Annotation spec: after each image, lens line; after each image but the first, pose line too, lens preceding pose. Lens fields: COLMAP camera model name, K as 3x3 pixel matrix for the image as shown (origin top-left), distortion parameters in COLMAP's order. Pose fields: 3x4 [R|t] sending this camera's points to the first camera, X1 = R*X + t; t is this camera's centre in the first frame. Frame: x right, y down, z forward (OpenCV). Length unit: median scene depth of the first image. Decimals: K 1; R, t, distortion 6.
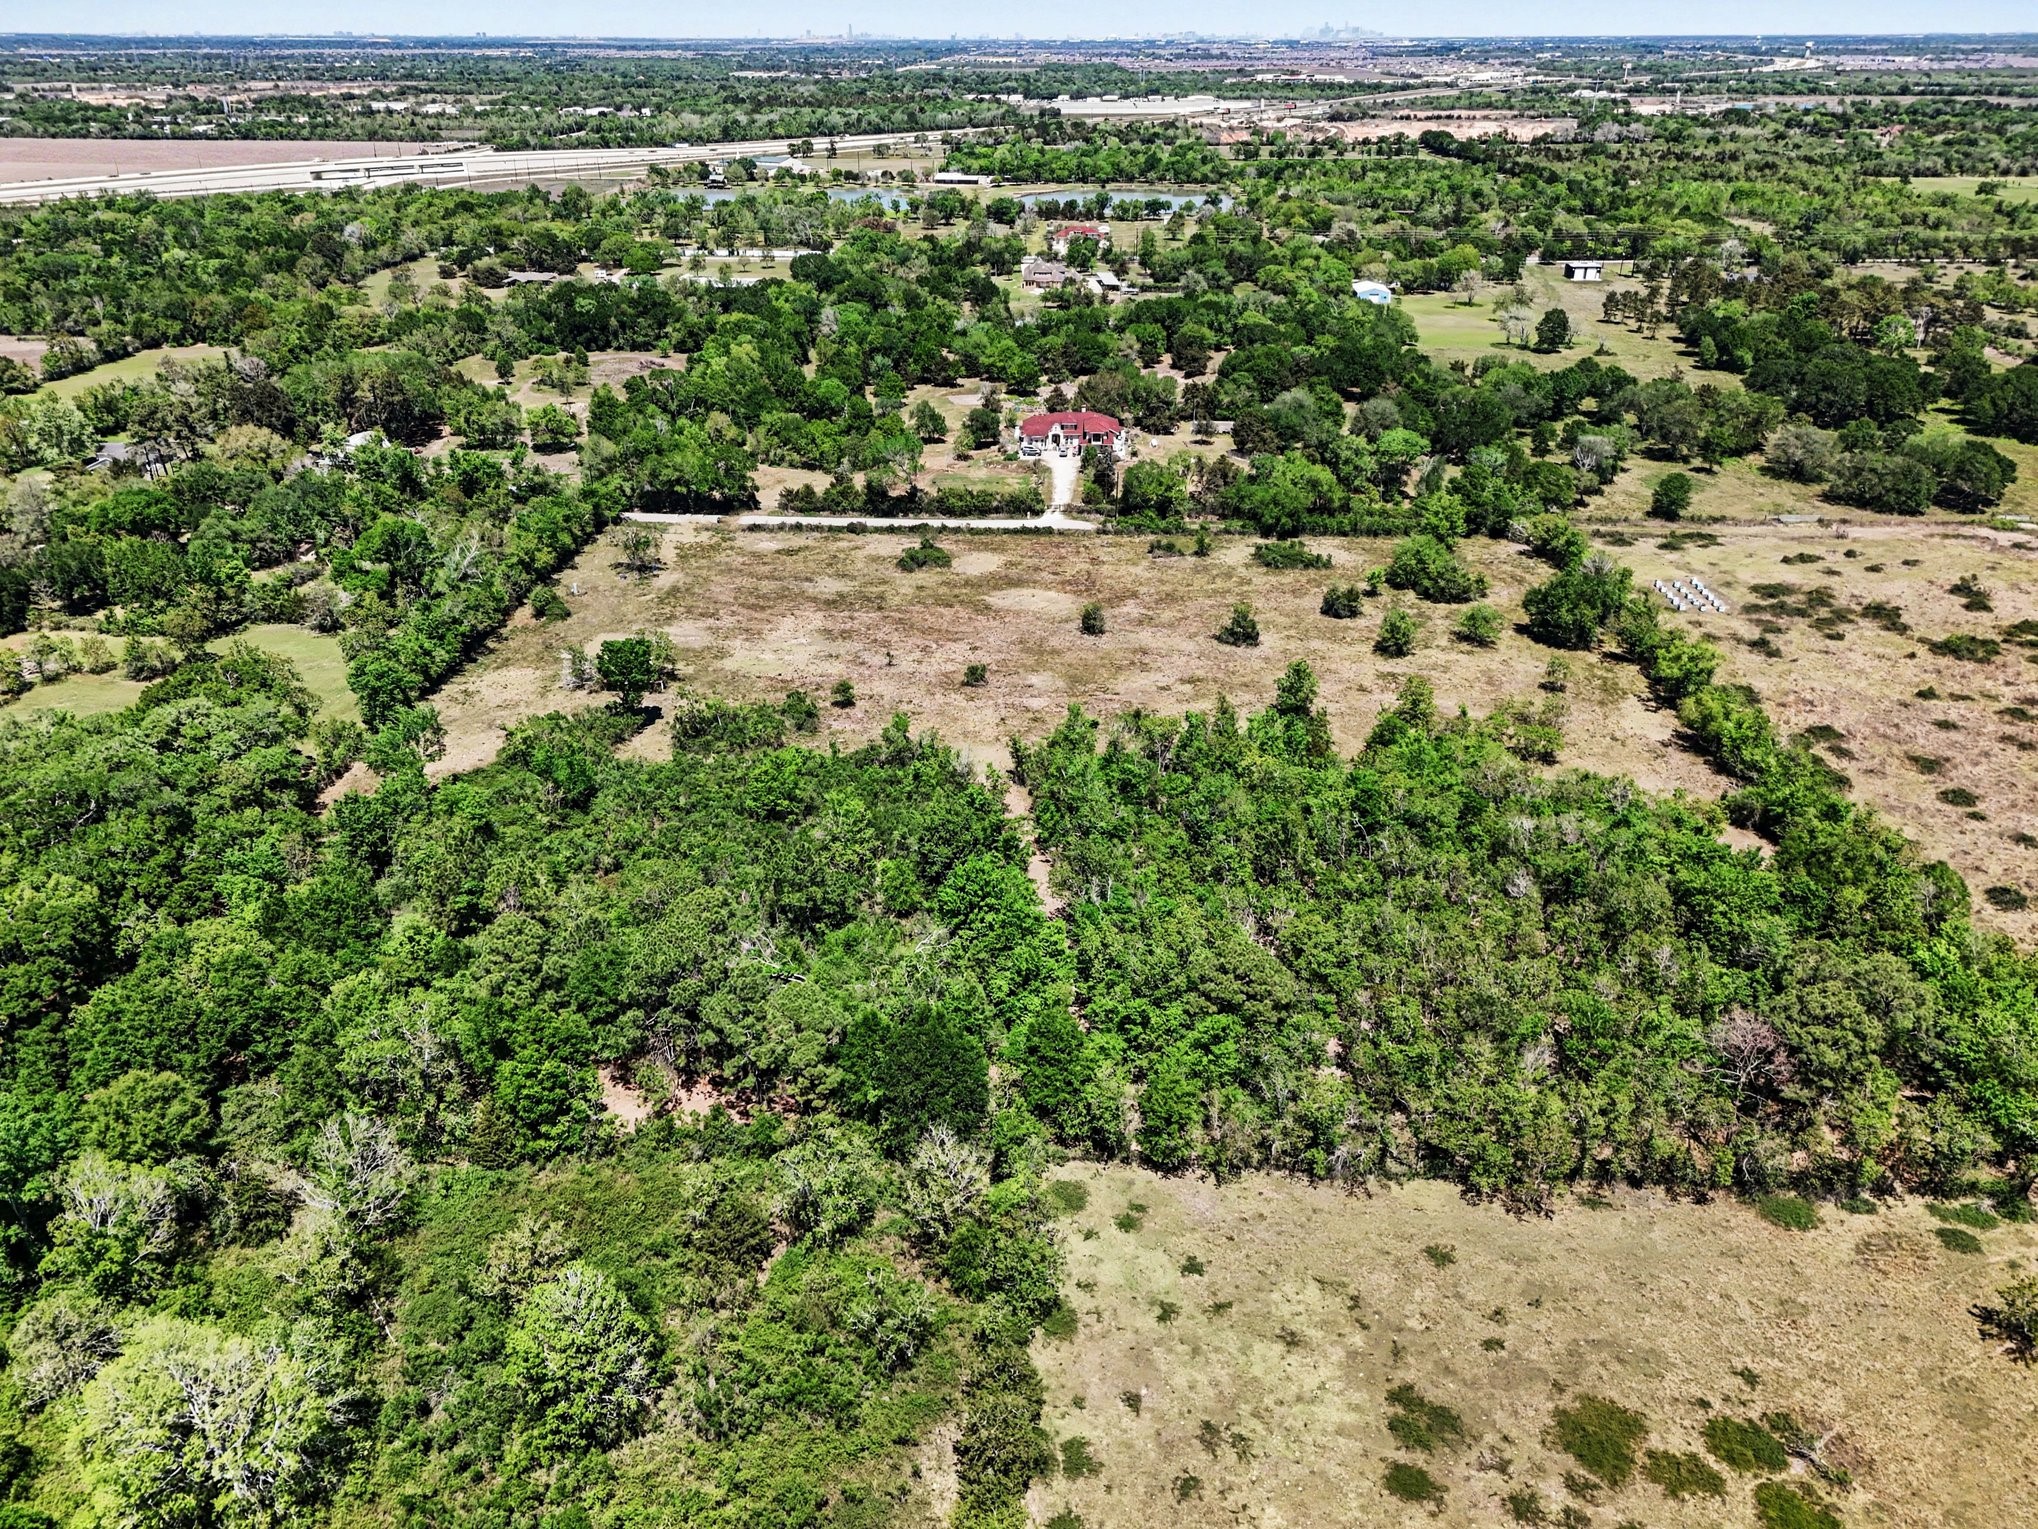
lens RADIAL K [[1513.3, 0, 1023.7], [0, 1513.3, 772.8], [0, 0, 1]] dist [0.059767, -0.057039]
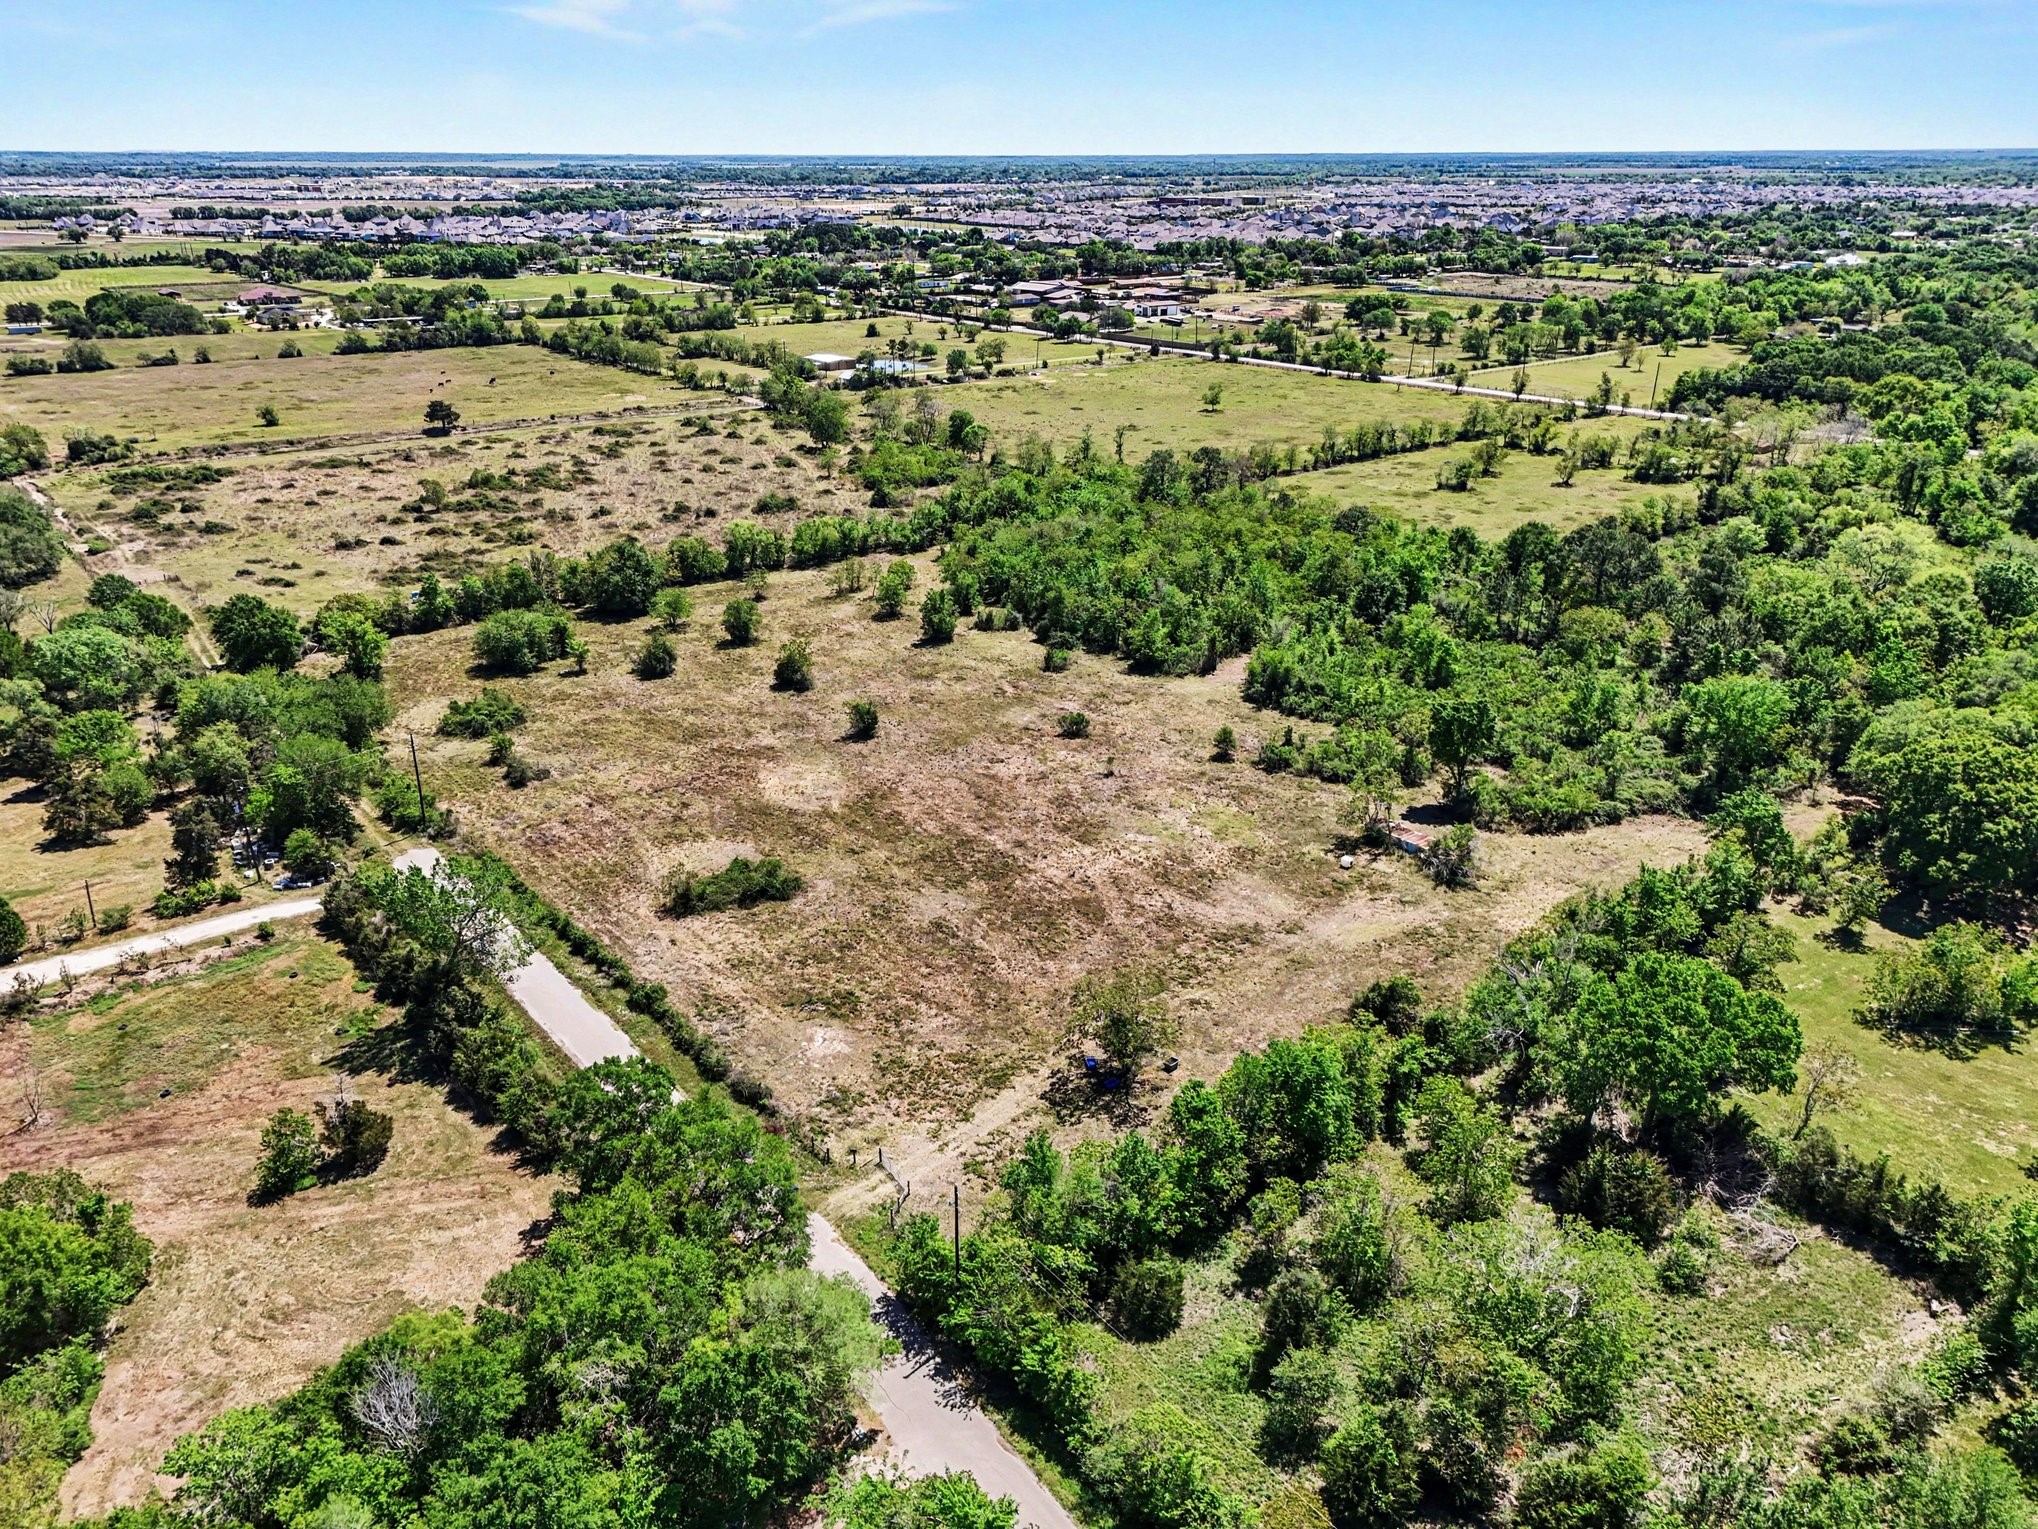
lens RADIAL K [[1513.3, 0, 1031.7], [0, 1513.3, 752.5], [0, 0, 1]] dist [0.059767, -0.057039]
pose [[-0.657988, -0.274114, 0.701365, -0.542031], [0.329740, 0.732470, 0.595617, -0.498098], [-0.676996, 0.623177, -0.391570, 1.157898]]
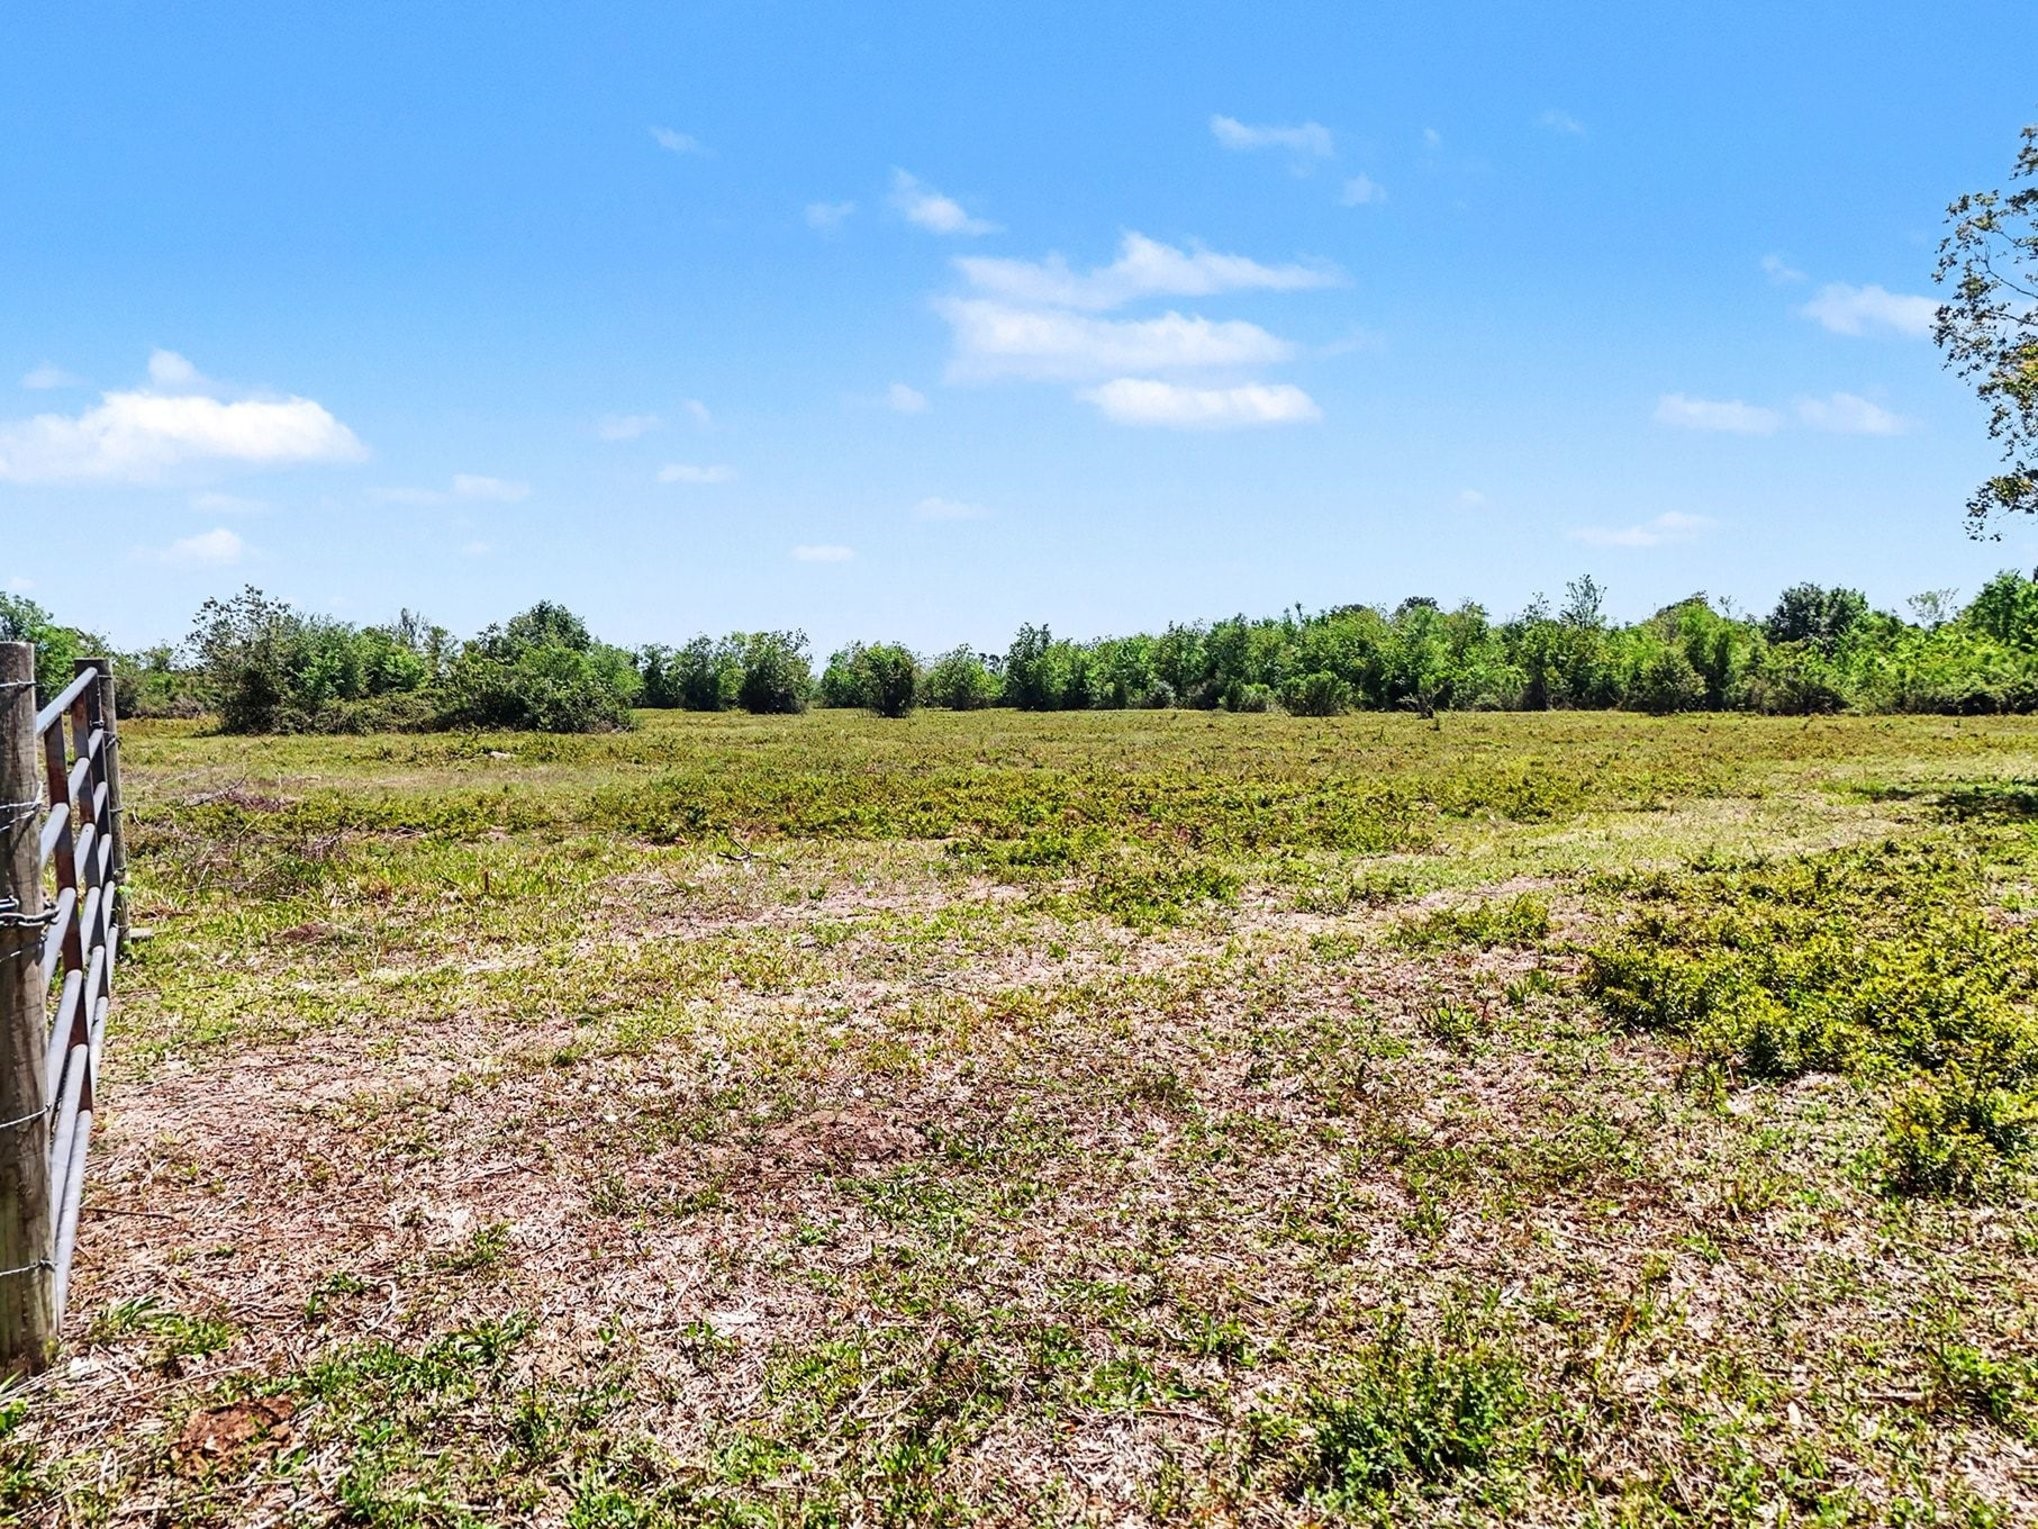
lens RADIAL K [[1513.3, 0, 1009.3], [0, 1513.3, 772.3], [0, 0, 1]] dist [0.059767, -0.057039]
pose [[-0.603684, -0.029291, 0.796685, -0.272197], [0.358750, 0.882445, 0.304285, -0.175559], [-0.711944, 0.469503, -0.522210, 1.091865]]
